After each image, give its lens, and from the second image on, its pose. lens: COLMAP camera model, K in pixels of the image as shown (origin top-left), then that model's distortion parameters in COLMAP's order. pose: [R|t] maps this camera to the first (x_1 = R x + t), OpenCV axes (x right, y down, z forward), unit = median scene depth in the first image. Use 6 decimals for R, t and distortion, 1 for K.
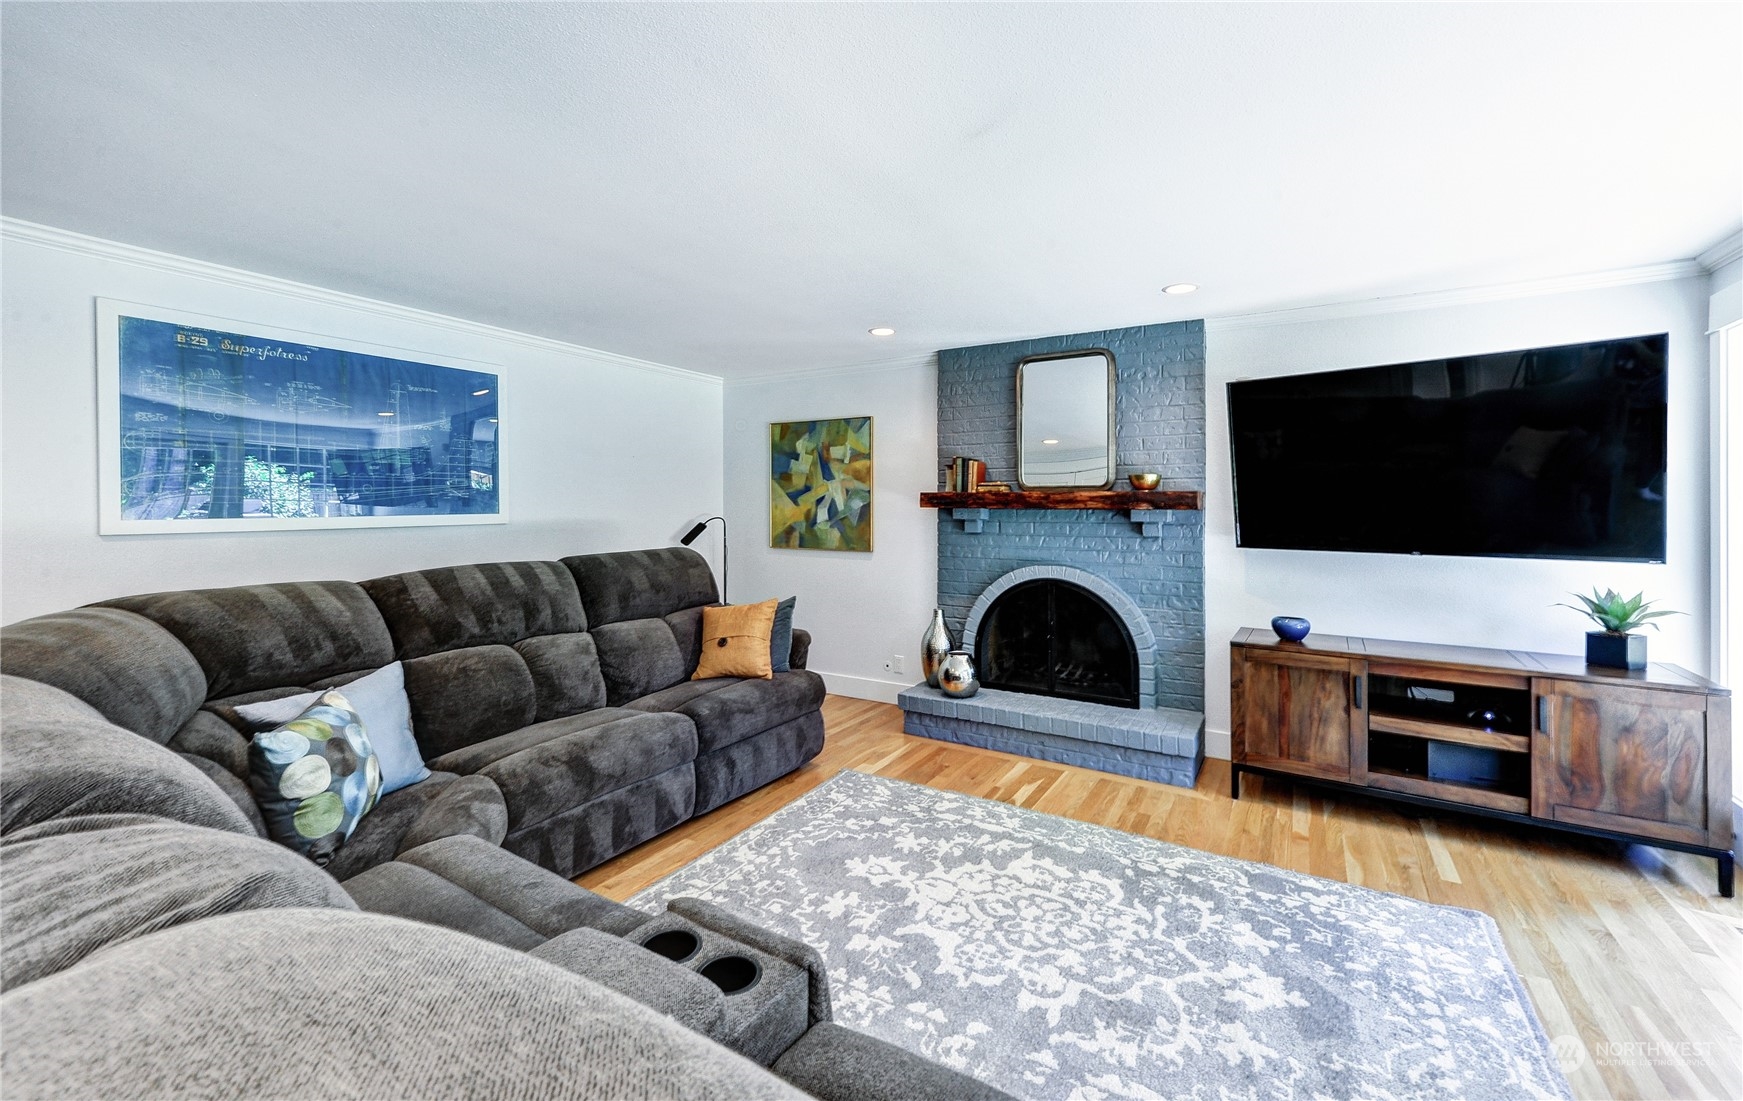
lens RADIAL K [[722.4, 0, 867.8], [0, 722.4, 511.3], [0, 0, 1]] dist [0.000488, 0.000004]
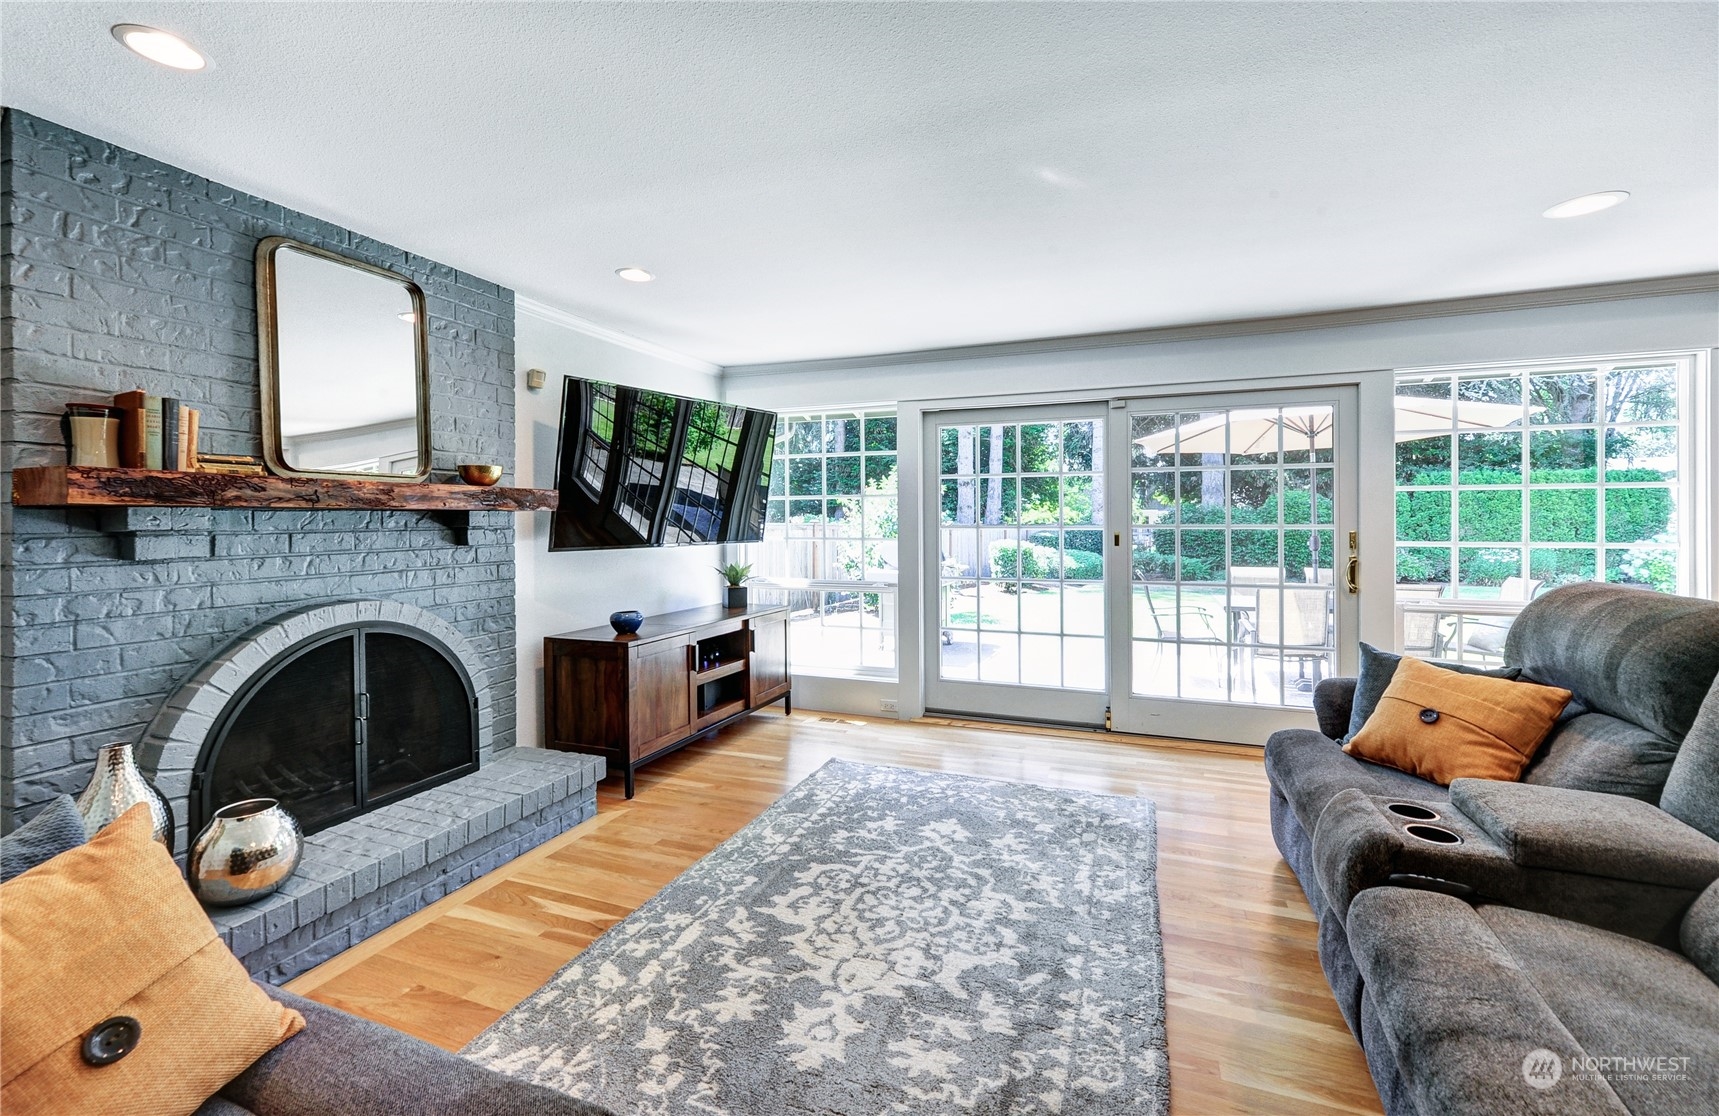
lens RADIAL K [[713.3, 0, 860.2], [0, 713.3, 518.3], [0, 0, 1]] dist [0.013437, -0.000081]
pose [[-0.175960, -0.001979, 0.984395, -0.645479], [0.010649, 0.999936, 0.003914, 0.010357], [-0.984340, 0.011172, -0.175927, 1.057071]]
